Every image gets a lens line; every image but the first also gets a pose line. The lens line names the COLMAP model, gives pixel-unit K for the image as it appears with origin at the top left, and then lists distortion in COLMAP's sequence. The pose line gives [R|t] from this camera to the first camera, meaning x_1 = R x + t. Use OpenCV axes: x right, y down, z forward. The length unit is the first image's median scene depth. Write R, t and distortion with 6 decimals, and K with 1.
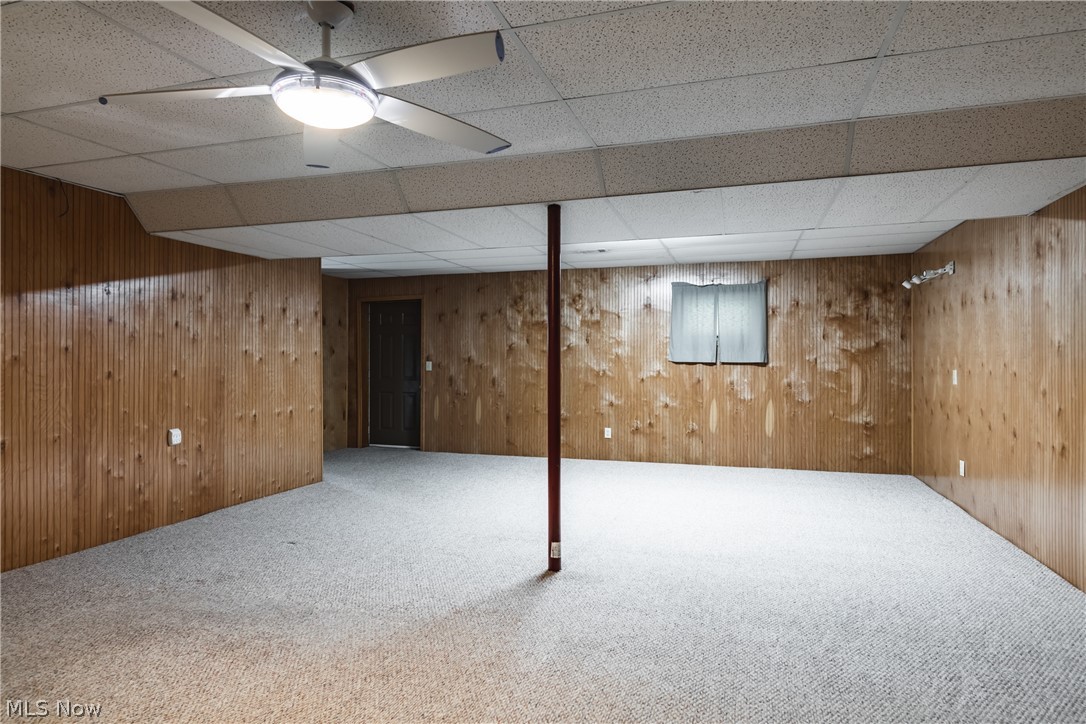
lens RADIAL K [[618.2, 0, 543.0], [0, 618.2, 362.0], [0, 0, 1]] dist [0.001396, 0.000177]
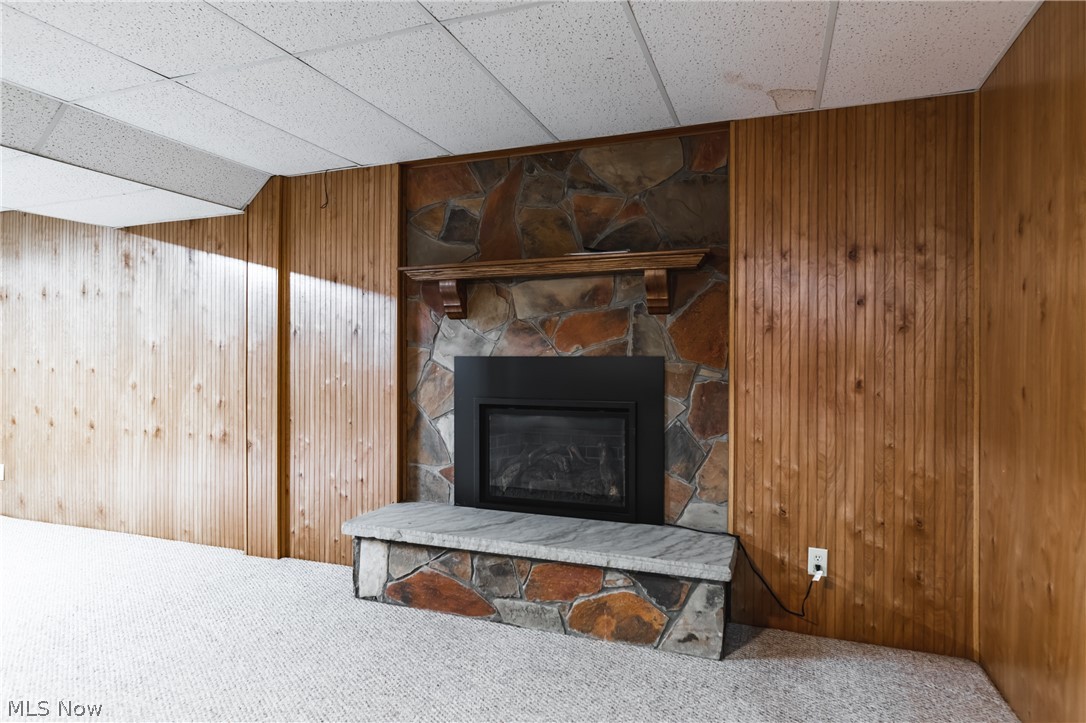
lens RADIAL K [[622.8, 0, 547.0], [0, 622.8, 357.8], [0, 0, 1]] dist [0.002808, -0.010232]
pose [[0.041508, -0.000537, 0.999138, -0.328625], [0.003048, 0.999995, 0.000411, -0.000372], [-0.999134, 0.003028, 0.041509, 0.183032]]
